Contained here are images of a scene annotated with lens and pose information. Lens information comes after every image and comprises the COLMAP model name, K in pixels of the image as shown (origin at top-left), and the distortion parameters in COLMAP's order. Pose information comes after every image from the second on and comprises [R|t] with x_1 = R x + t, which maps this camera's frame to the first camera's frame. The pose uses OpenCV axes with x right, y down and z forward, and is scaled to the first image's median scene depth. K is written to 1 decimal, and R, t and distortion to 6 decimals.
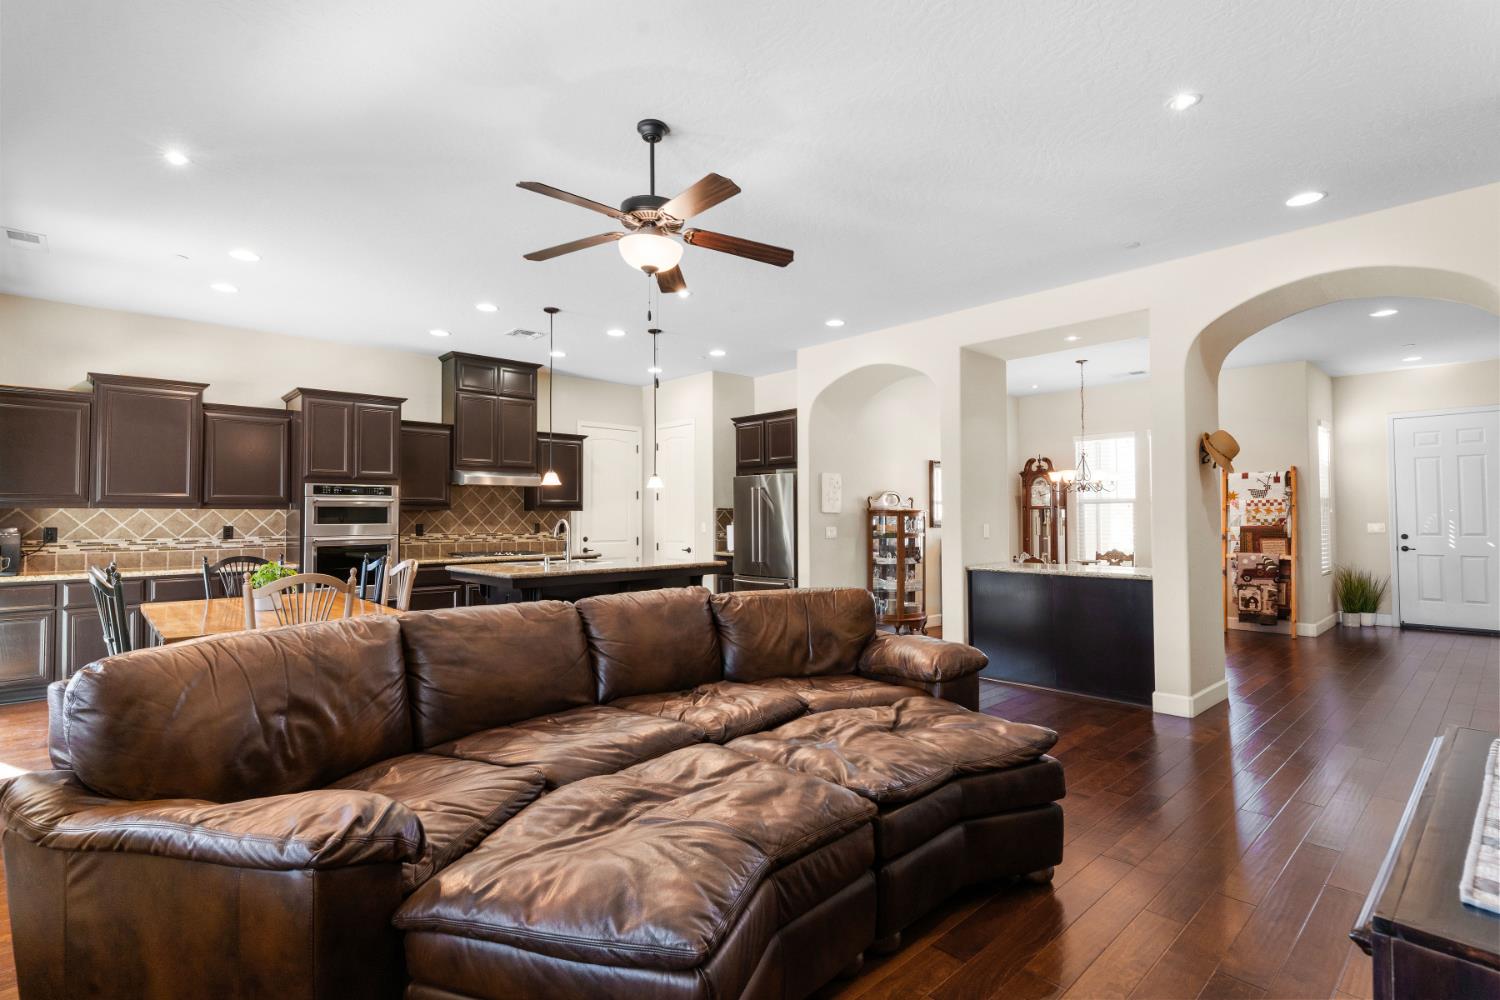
lens RADIAL K [[715.8, 0, 749.7], [0, 715.8, 500.1], [0, 0, 1]] dist [0.004754, 0.000564]
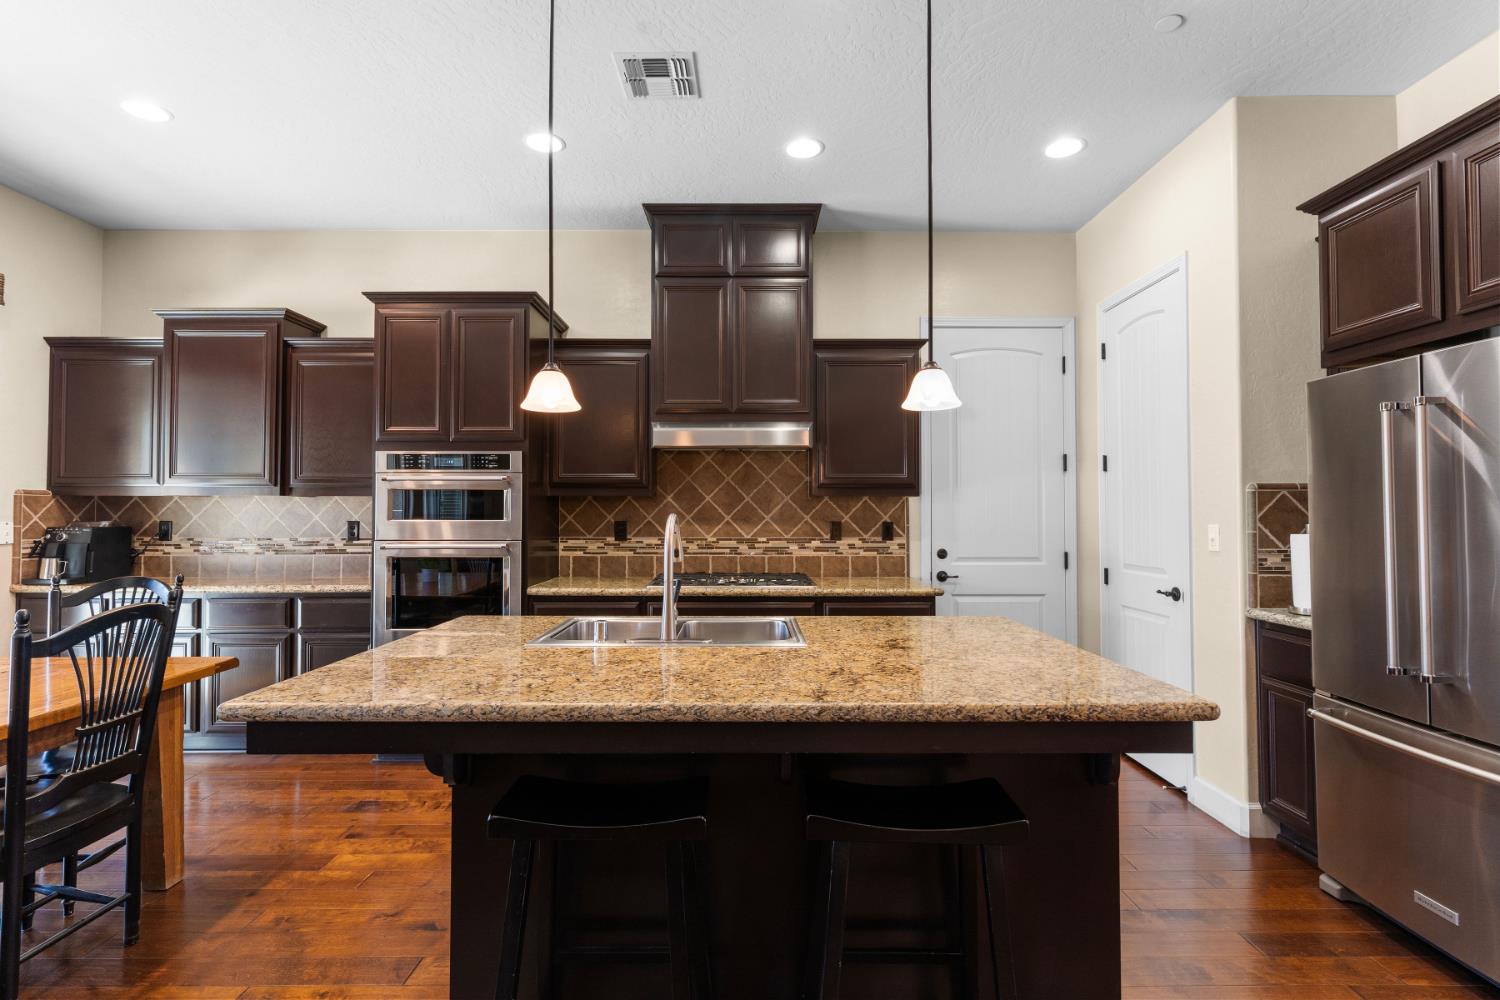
lens RADIAL K [[715.8, 0, 746.1], [0, 715.8, 503.7], [0, 0, 1]] dist [0.004754, 0.000564]
pose [[0.732032, -0.005430, -0.681248, 0.012438], [0.013743, 0.999882, 0.006799, 0.016342], [0.681131, -0.014340, 0.732021, 0.615483]]
